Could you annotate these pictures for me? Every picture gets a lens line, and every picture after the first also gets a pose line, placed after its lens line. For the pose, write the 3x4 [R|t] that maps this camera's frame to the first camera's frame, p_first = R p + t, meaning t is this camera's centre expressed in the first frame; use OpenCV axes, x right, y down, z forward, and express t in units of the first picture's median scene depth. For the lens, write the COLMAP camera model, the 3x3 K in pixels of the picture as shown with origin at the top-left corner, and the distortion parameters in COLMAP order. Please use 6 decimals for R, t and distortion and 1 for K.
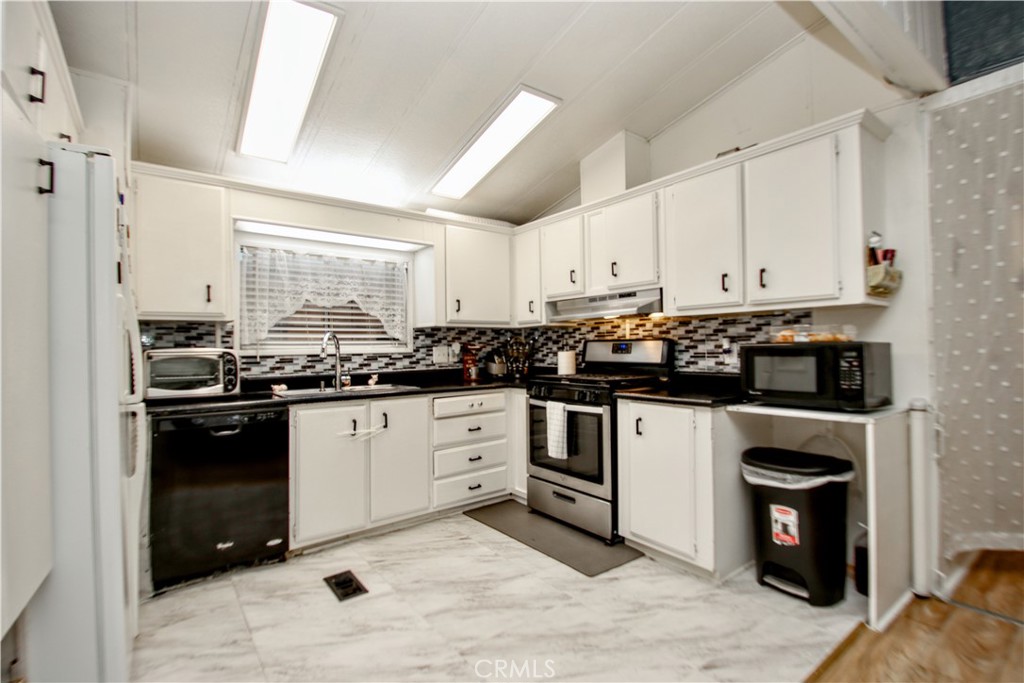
lens RADIAL K [[486.0, 0, 508.3], [0, 486.0, 343.4], [0, 0, 1]] dist [-0.005447, -0.003715]
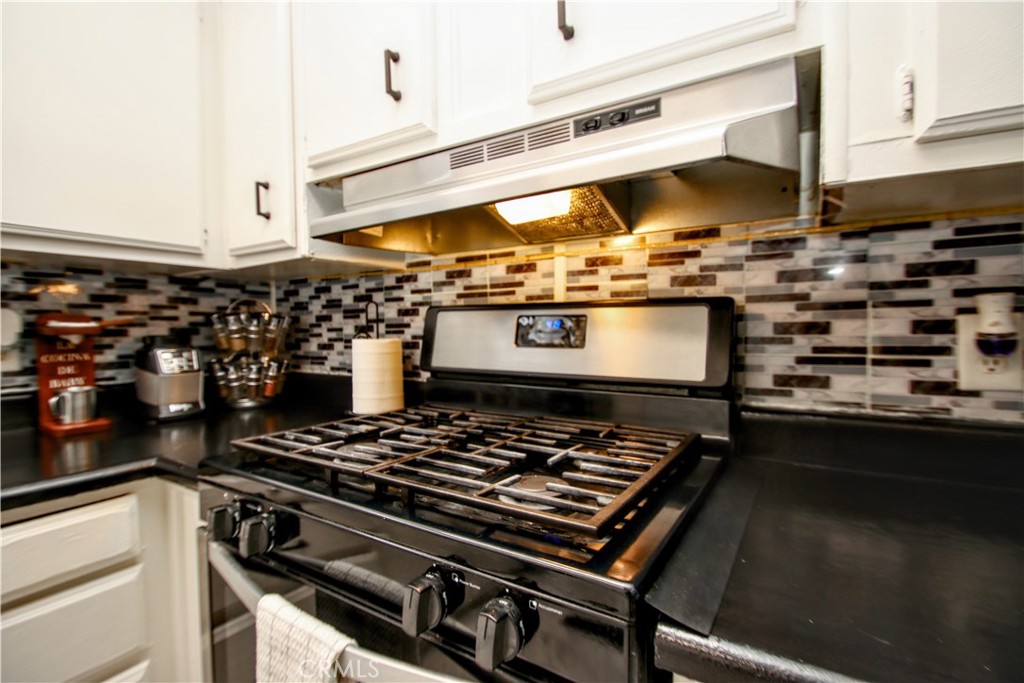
lens RADIAL K [[486.0, 0, 509.8], [0, 486.0, 338.0], [0, 0, 1]] dist [-0.005447, -0.003715]
pose [[0.937128, -0.001309, 0.348983, 0.094723], [-0.008990, 0.999571, 0.027889, 0.006235], [-0.348869, -0.029273, 0.936714, 0.689796]]
